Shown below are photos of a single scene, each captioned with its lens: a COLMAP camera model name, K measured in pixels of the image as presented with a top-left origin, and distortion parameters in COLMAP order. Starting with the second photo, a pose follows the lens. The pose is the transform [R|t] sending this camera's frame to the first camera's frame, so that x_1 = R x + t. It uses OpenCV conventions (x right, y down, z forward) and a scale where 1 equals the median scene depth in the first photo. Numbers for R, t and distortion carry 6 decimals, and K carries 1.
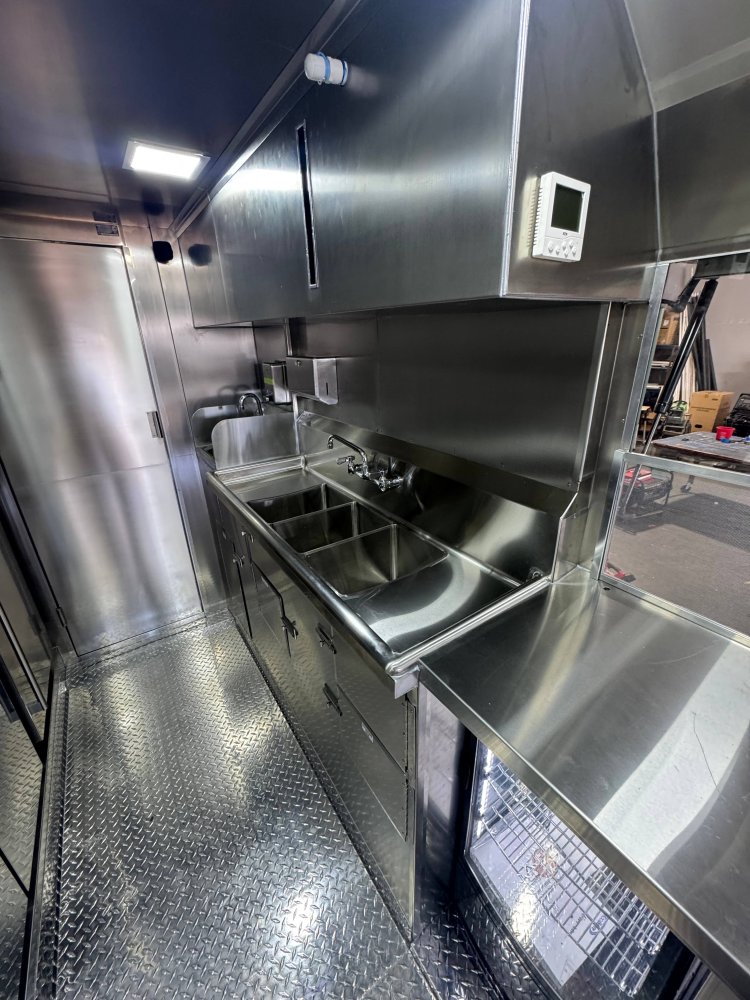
lens RADIAL K [[401.2, 0, 375.0], [0, 401.2, 500.0], [0, 0, 1]] dist [-0.002863, -0.000602]
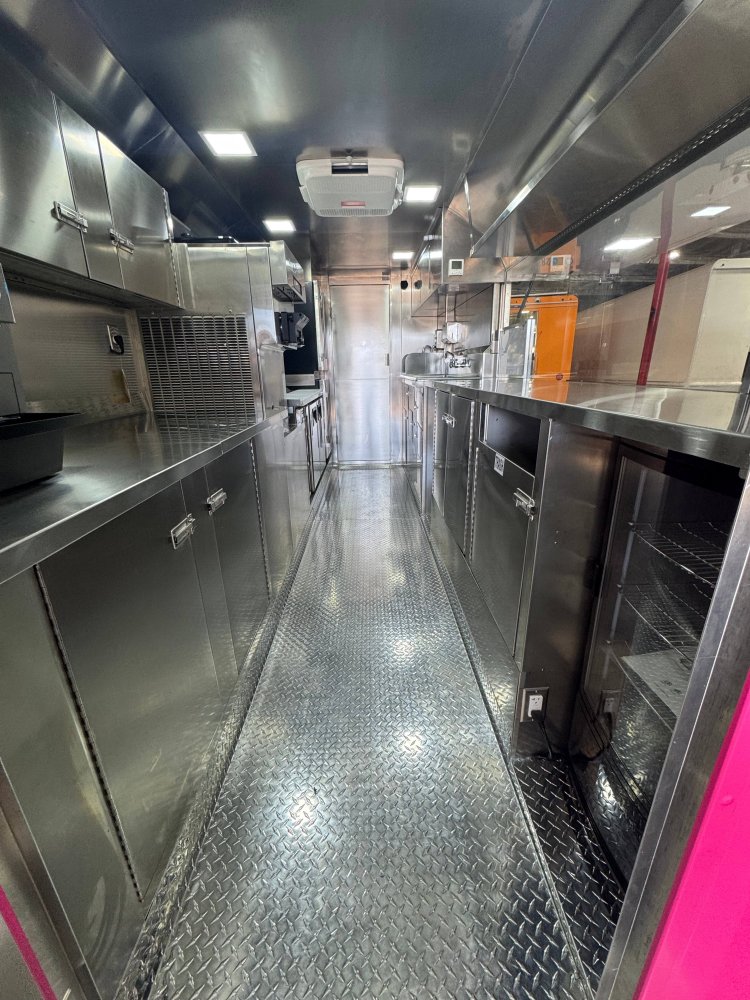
lens RADIAL K [[401.2, 0, 375.0], [0, 401.2, 500.0], [0, 0, 1]] dist [-0.002863, -0.000602]
pose [[0.831041, 0.185234, -0.524460, 0.982737], [-0.218565, 0.975821, -0.001681, 0.818208], [0.511468, 0.116026, 0.851433, -1.190486]]
